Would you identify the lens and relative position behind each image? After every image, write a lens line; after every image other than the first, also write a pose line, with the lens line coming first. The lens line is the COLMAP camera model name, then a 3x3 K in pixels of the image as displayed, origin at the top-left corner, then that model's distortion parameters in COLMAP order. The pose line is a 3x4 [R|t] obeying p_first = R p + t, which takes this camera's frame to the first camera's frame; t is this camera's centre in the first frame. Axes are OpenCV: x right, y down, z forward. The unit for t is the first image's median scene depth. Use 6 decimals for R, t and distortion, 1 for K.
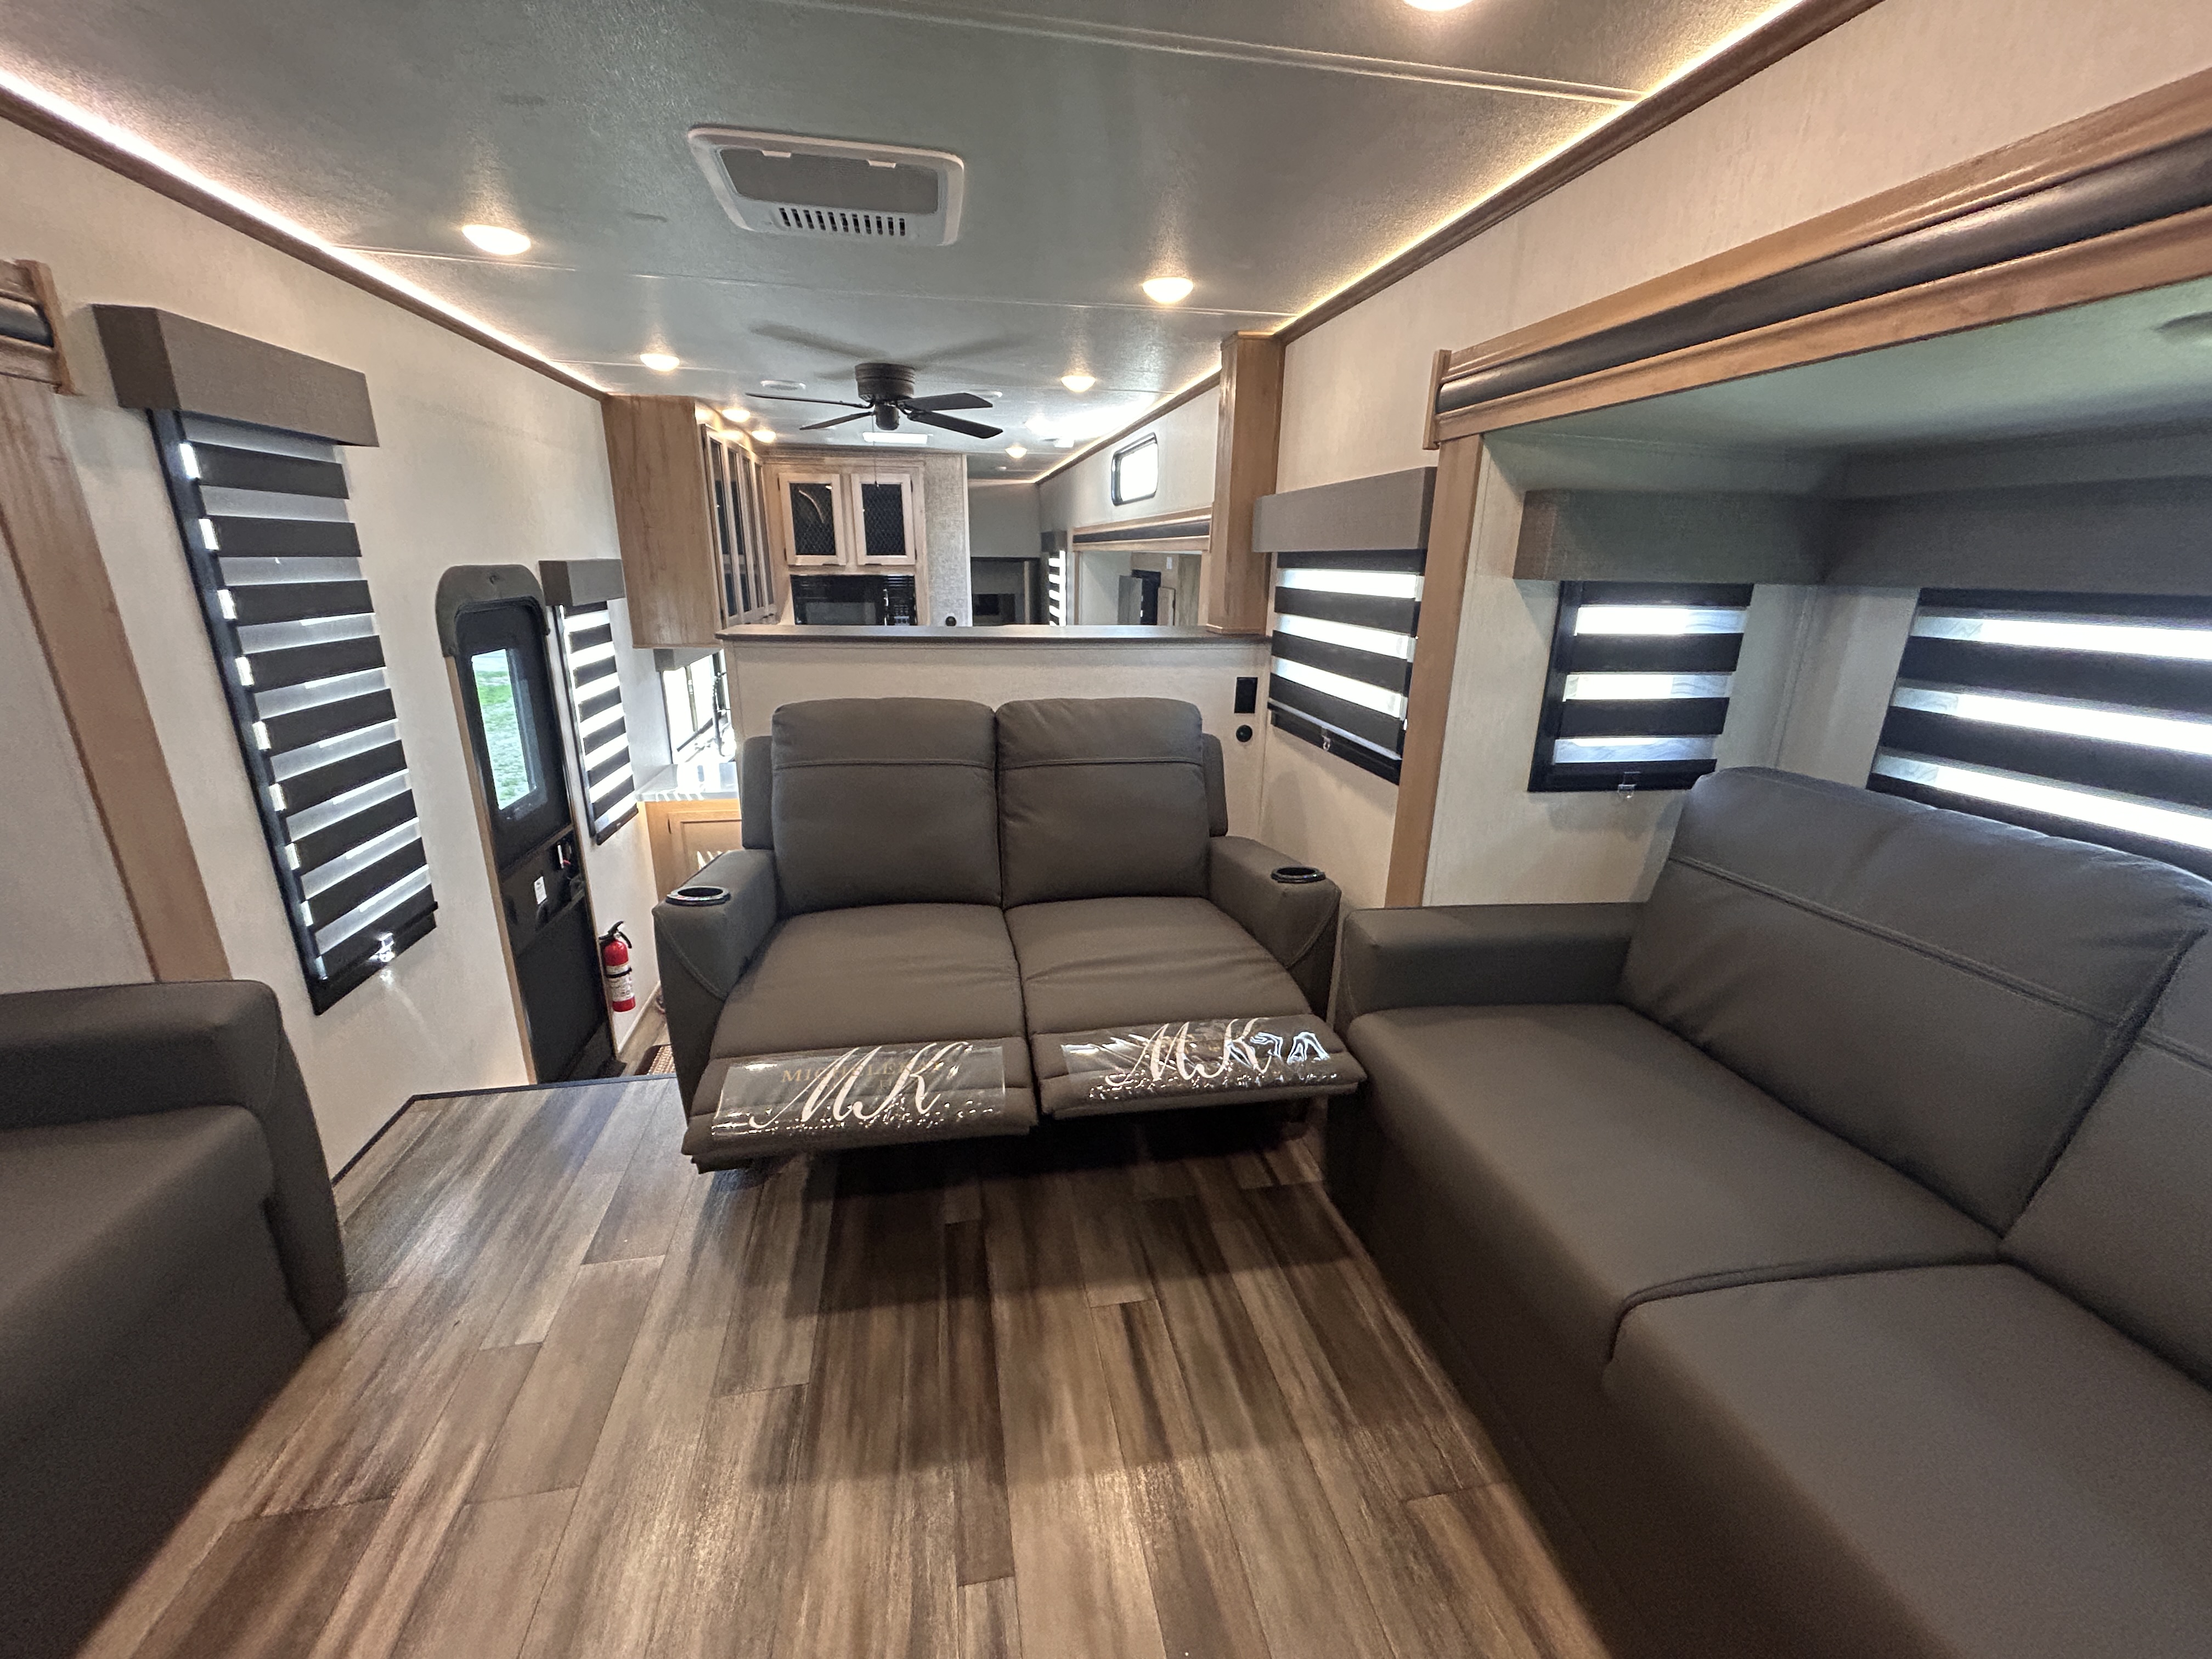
lens RADIAL K [[893.6, 0, 1102.0], [0, 893.6, 829.6], [0, 0, 1]] dist [0.000978, 0.000371]
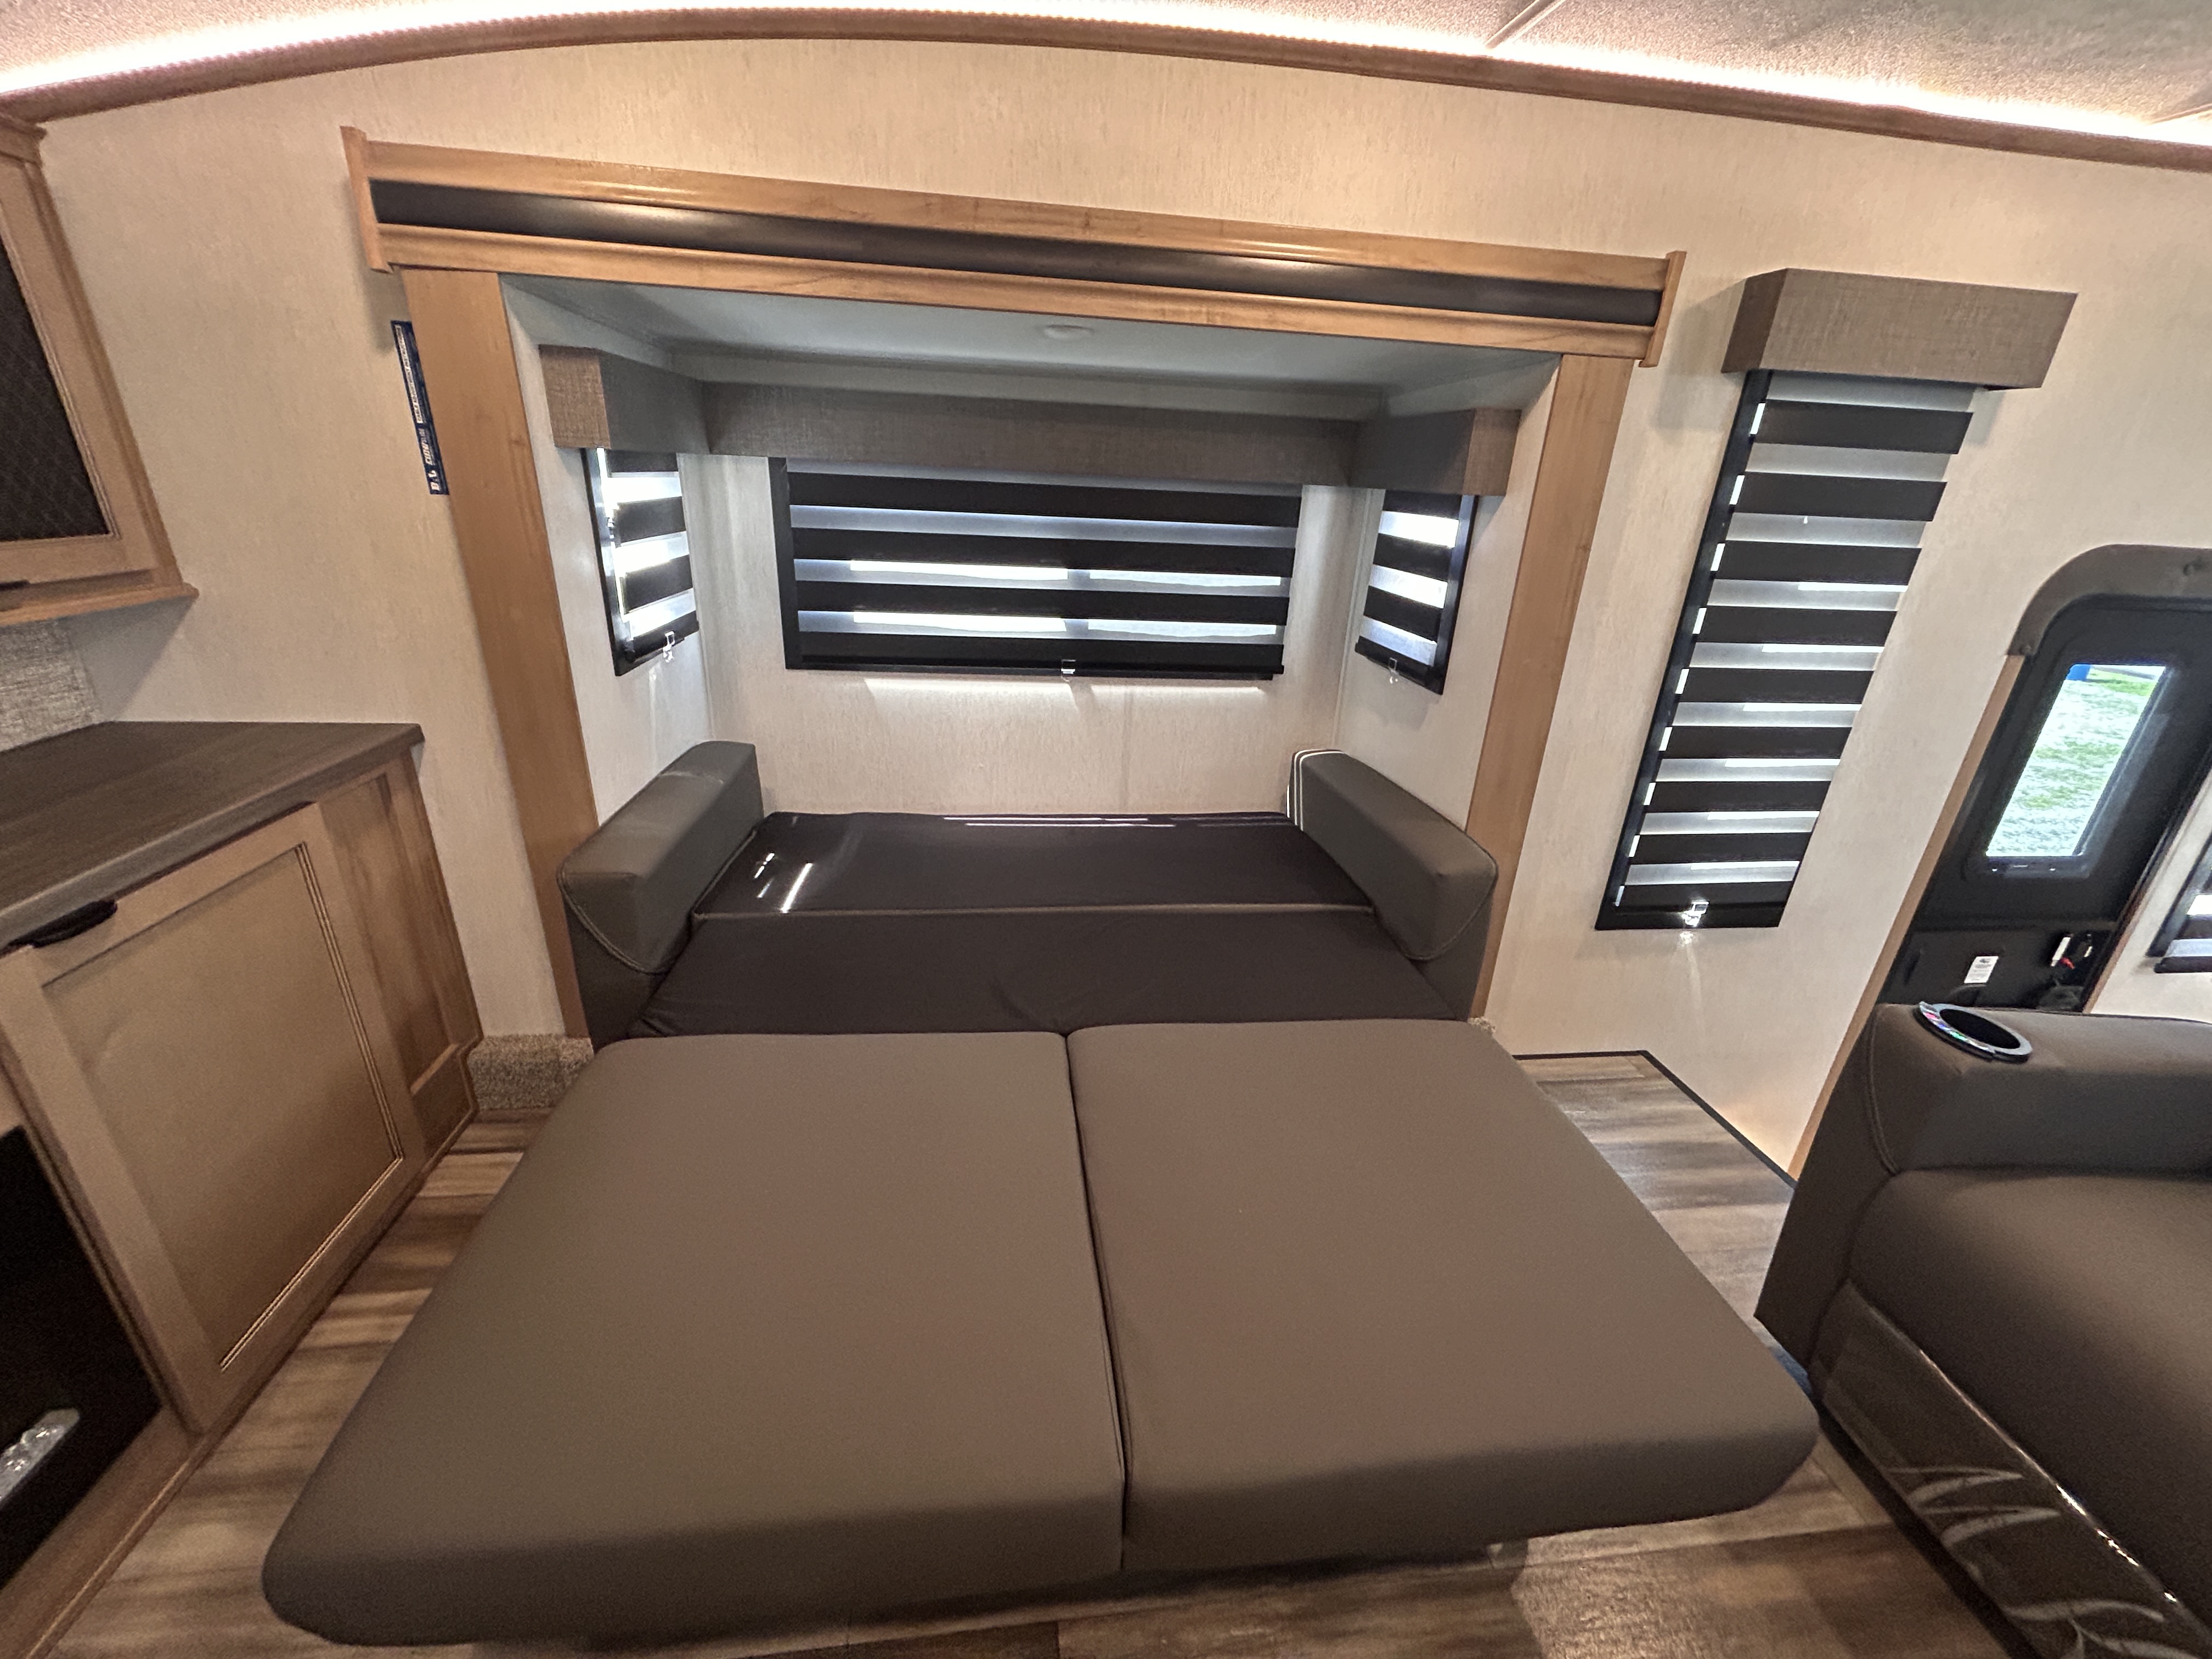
lens RADIAL K [[893.6, 0, 1102.6], [0, 893.6, 830.3], [0, 0, 1]] dist [0.000978, 0.000371]
pose [[-0.065790, 0.356694, -0.931902, 0.173525], [-0.338932, 0.870411, 0.357085, -0.099157], [0.938508, 0.339344, 0.063631, 0.352284]]
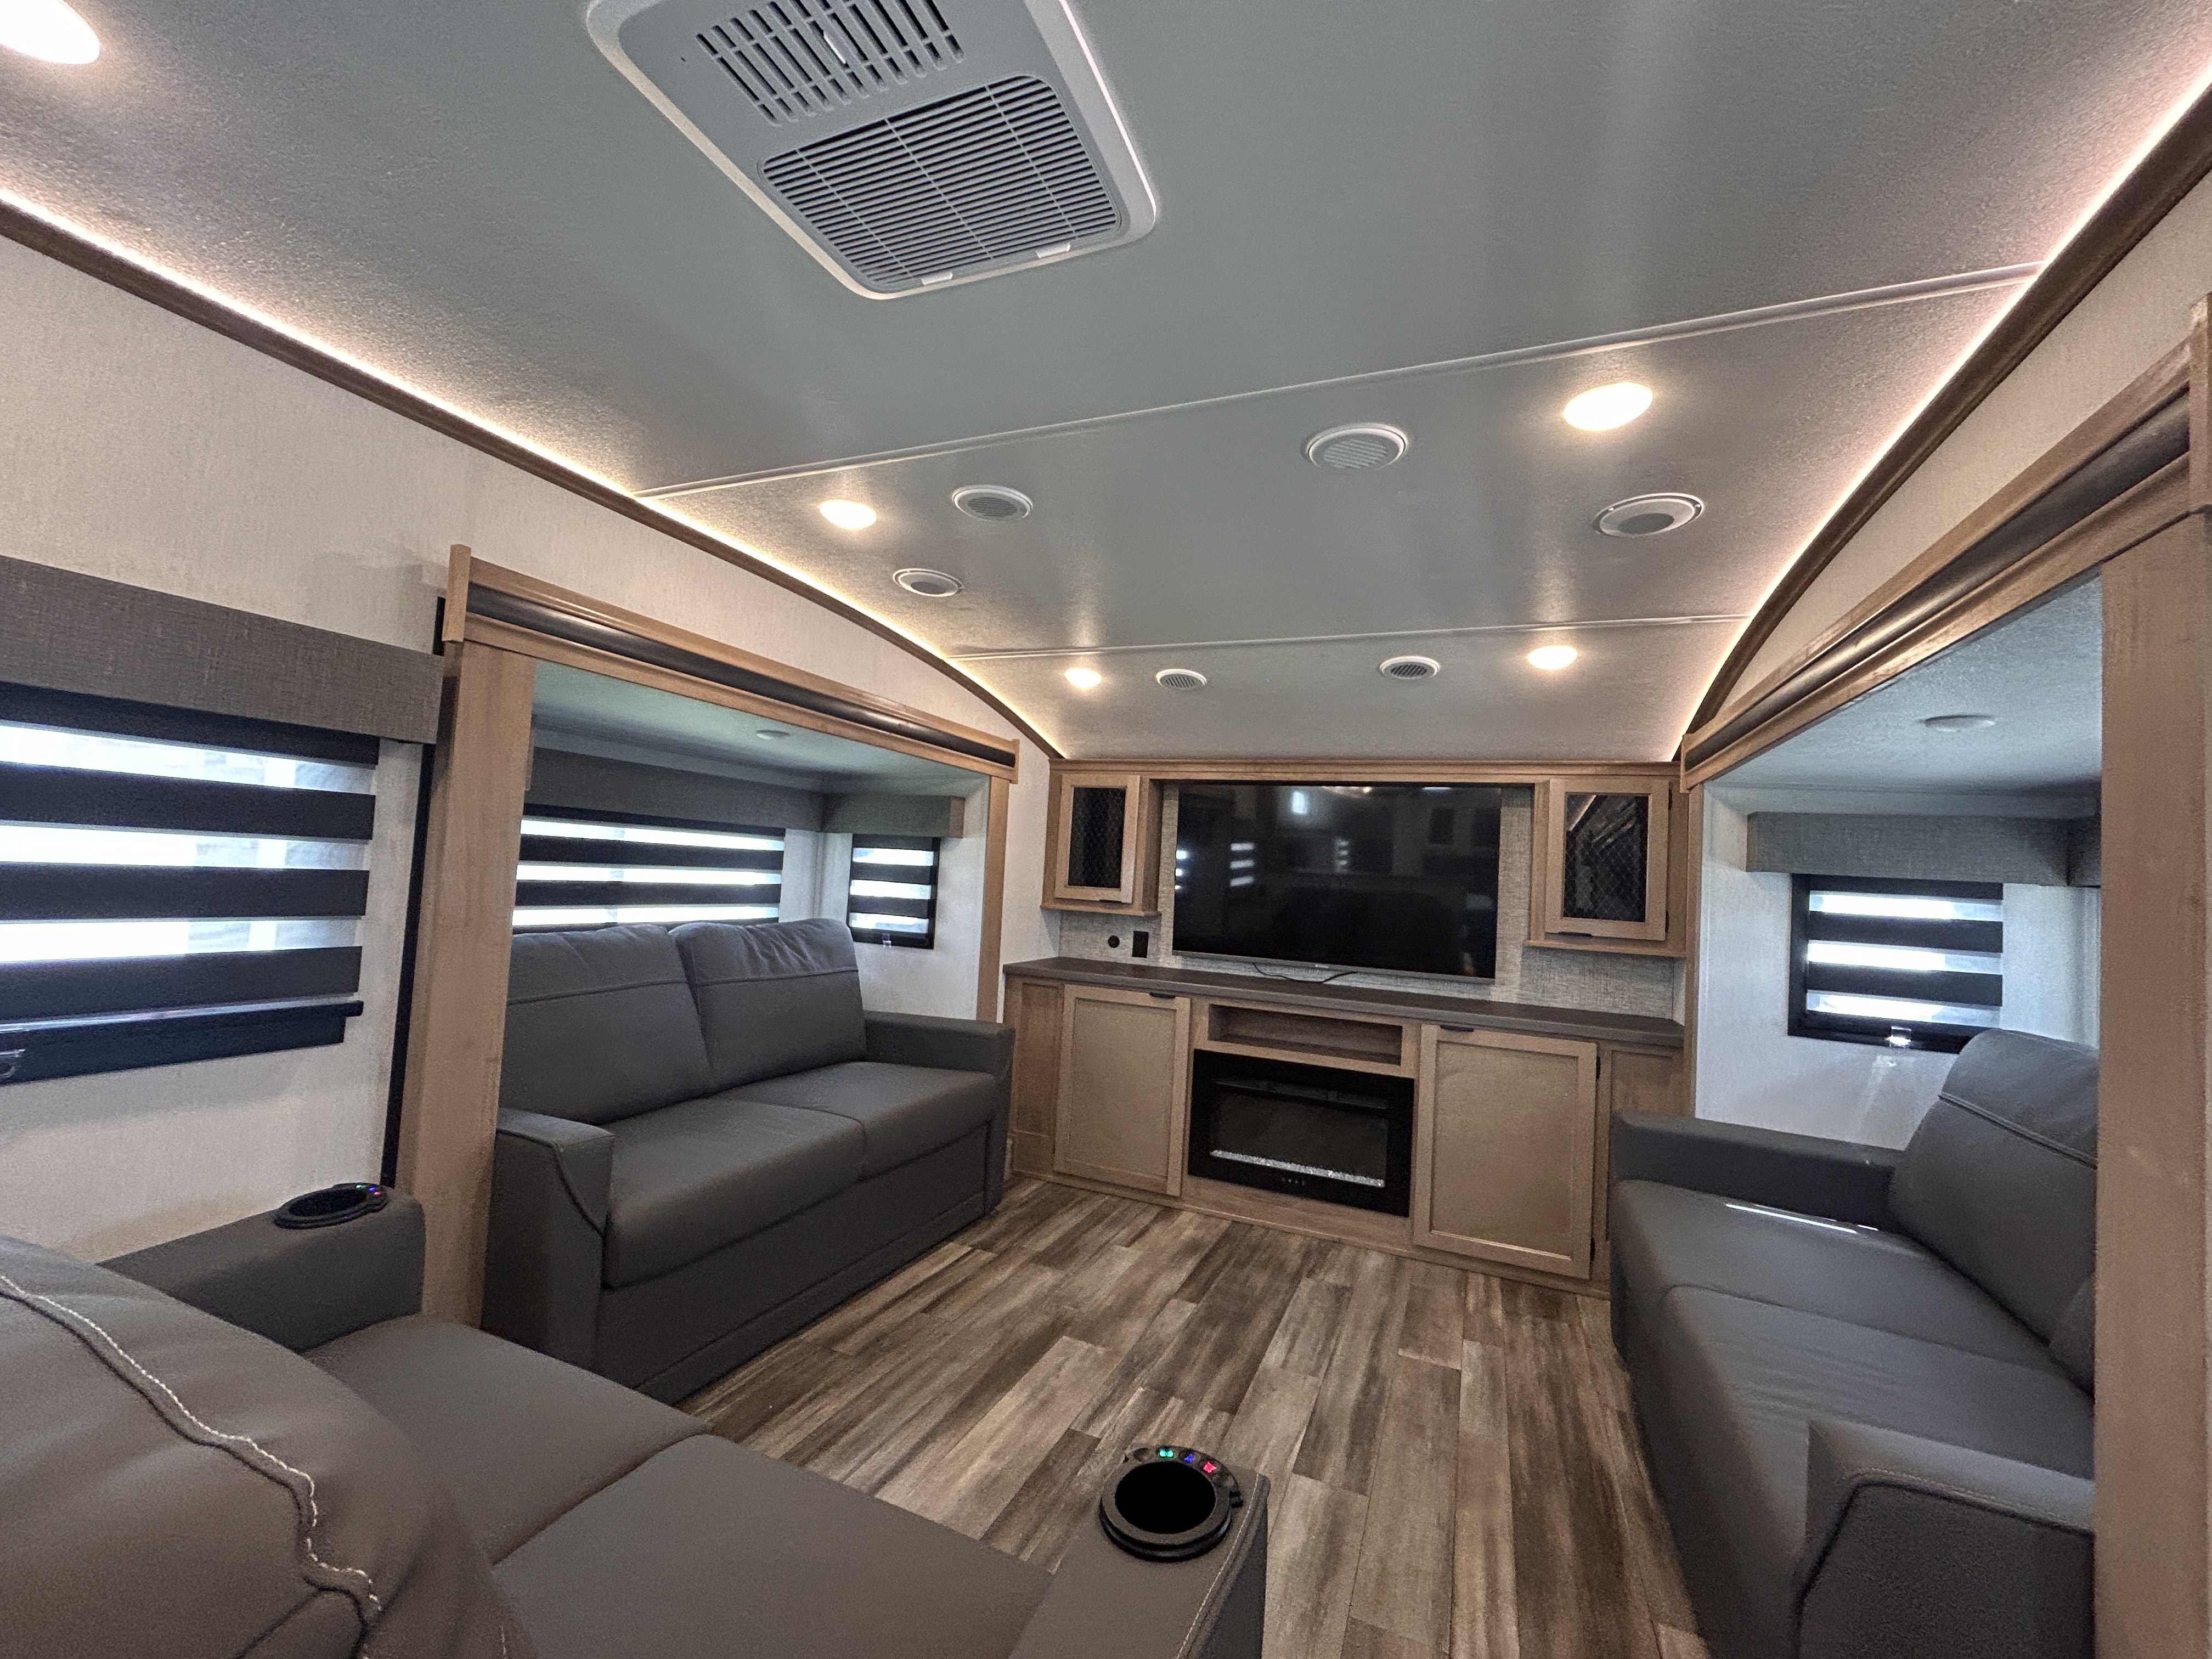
lens RADIAL K [[893.6, 0, 1099.7], [0, 893.6, 823.9], [0, 0, 1]] dist [0.000978, 0.000371]
pose [[-0.825993, -0.030993, 0.562828, -0.712858], [0.093914, 0.976965, 0.191625, -0.364771], [-0.555802, 0.211138, -0.804055, 1.436041]]
